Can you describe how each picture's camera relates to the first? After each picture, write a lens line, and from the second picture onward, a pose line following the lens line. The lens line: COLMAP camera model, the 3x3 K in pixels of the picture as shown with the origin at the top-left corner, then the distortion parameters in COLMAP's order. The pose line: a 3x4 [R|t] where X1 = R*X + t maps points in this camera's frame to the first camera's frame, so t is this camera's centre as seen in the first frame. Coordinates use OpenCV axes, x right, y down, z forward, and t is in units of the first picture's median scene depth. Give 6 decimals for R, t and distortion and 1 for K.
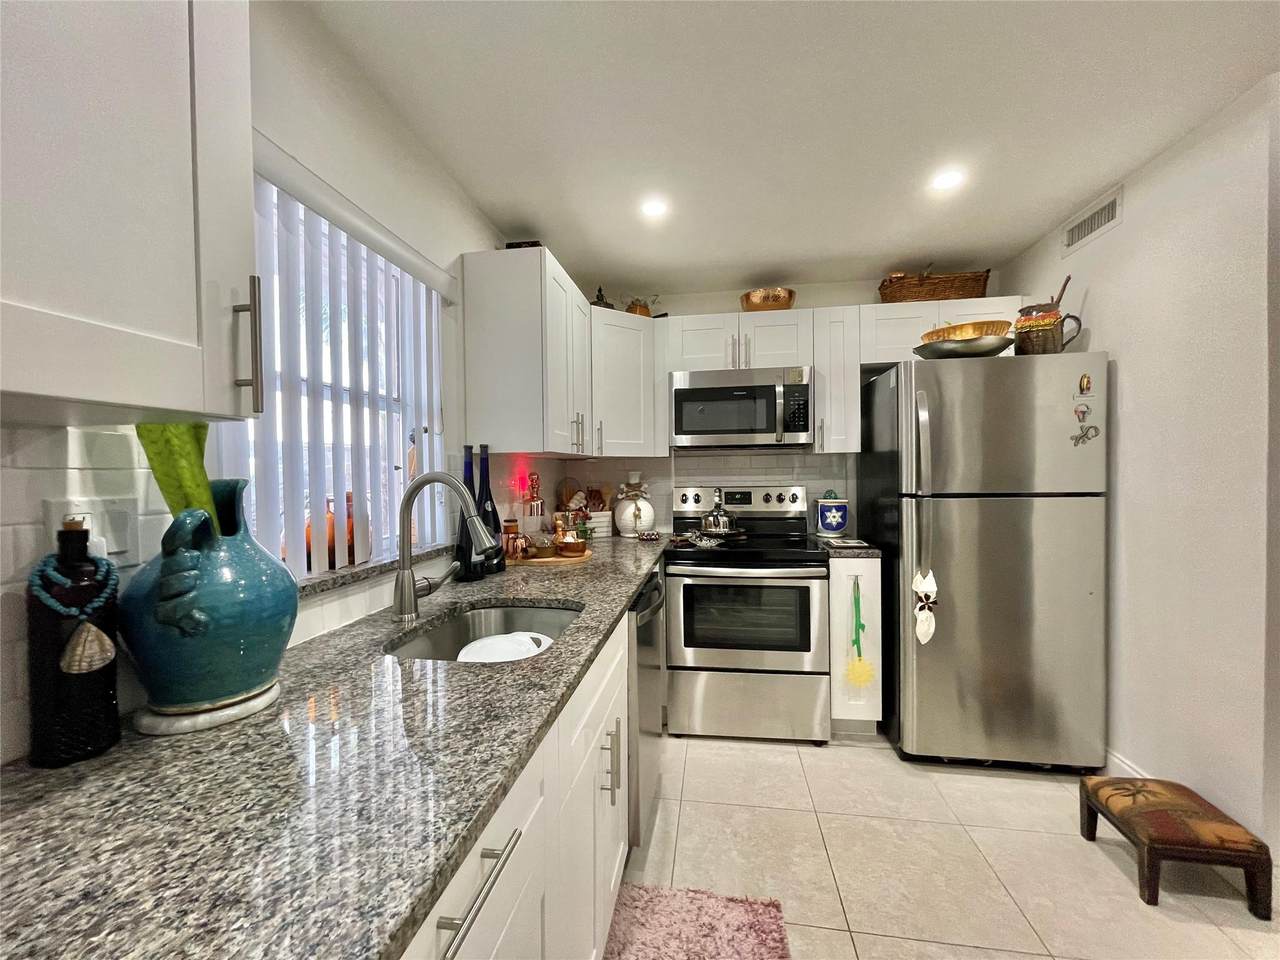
lens RADIAL K [[513.7, 0, 634.6], [0, 513.7, 480.7], [0, 0, 1]] dist [-0.001191, 0.000590]
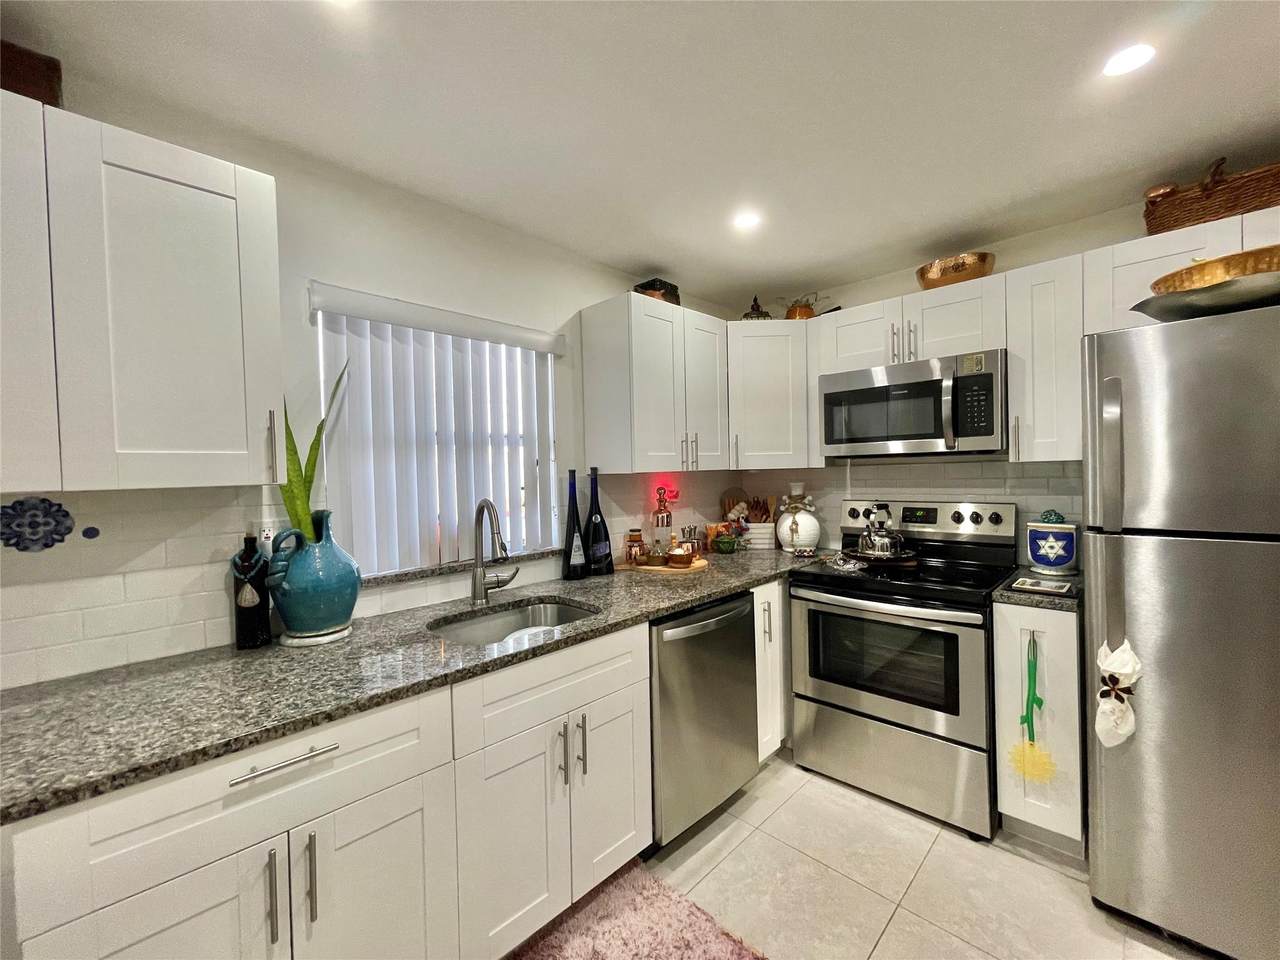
lens RADIAL K [[513.7, 0, 634.6], [0, 513.7, 480.7], [0, 0, 1]] dist [-0.001191, 0.000590]
pose [[0.811645, 0.002868, -0.584144, 0.351137], [0.004418, 0.999929, 0.011047, -0.037617], [0.584134, -0.011547, 0.811575, 0.060247]]
